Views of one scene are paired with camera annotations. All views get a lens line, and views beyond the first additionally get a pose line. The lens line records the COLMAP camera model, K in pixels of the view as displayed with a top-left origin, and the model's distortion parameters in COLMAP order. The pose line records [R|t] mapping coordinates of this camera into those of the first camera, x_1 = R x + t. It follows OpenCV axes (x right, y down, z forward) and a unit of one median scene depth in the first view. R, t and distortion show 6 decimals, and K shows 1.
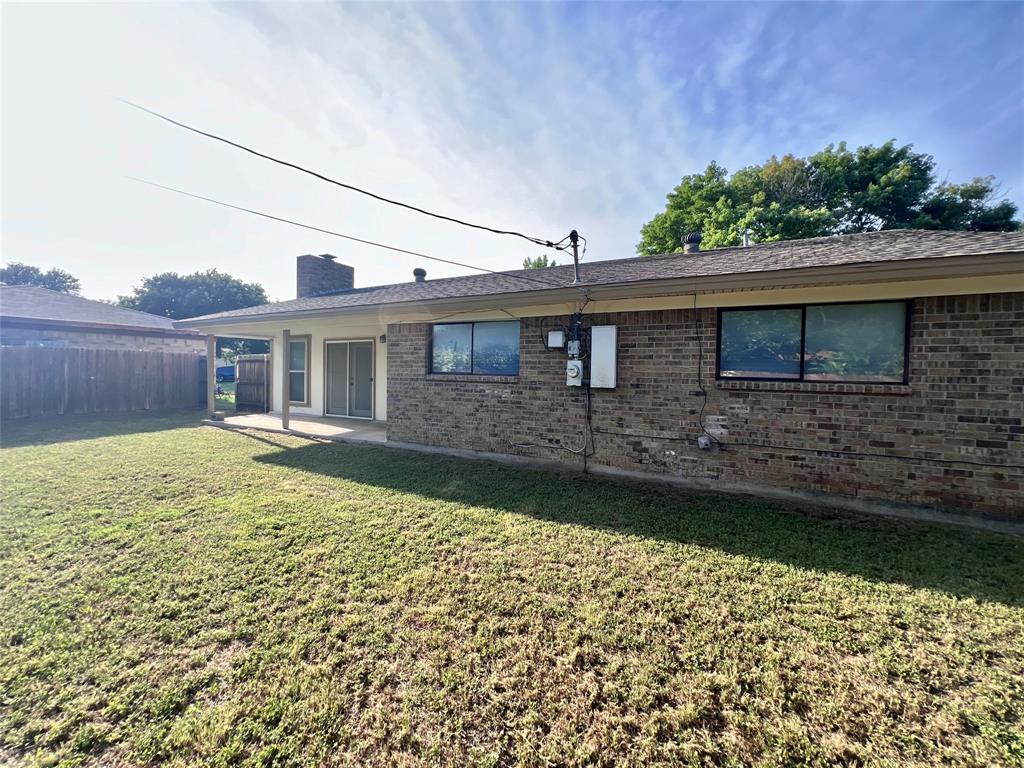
lens RADIAL K [[418.6, 0, 504.7], [0, 418.6, 387.1], [0, 0, 1]] dist [-0.002527, 0.001394]
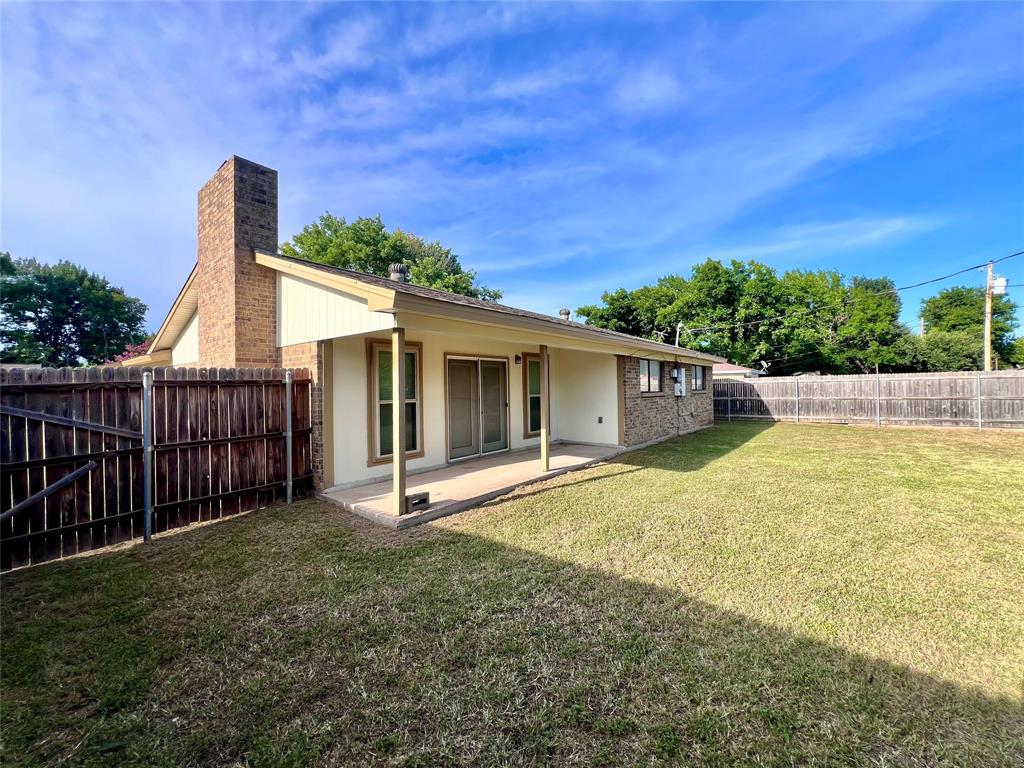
lens RADIAL K [[418.6, 0, 509.2], [0, 418.6, 378.0], [0, 0, 1]] dist [-0.002527, 0.001394]
pose [[0.188716, 0.004418, 0.982022, -1.864084], [0.052219, 0.998530, -0.014527, -0.094640], [-0.980642, 0.054022, 0.188208, 1.301511]]
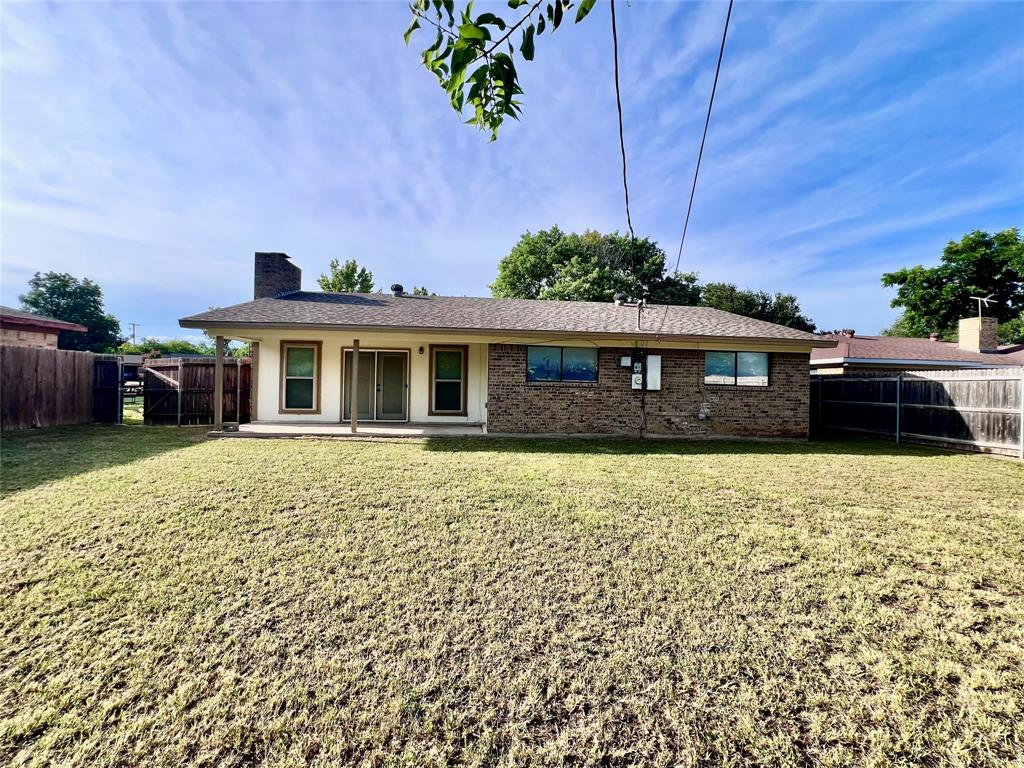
lens RADIAL K [[418.6, 0, 511.4], [0, 418.6, 385.1], [0, 0, 1]] dist [-0.002527, 0.001394]
pose [[0.839489, -0.001473, 0.543375, -1.090929], [0.011957, 0.999804, -0.015763, 0.002103], [-0.543245, 0.019730, 0.839342, -0.152784]]
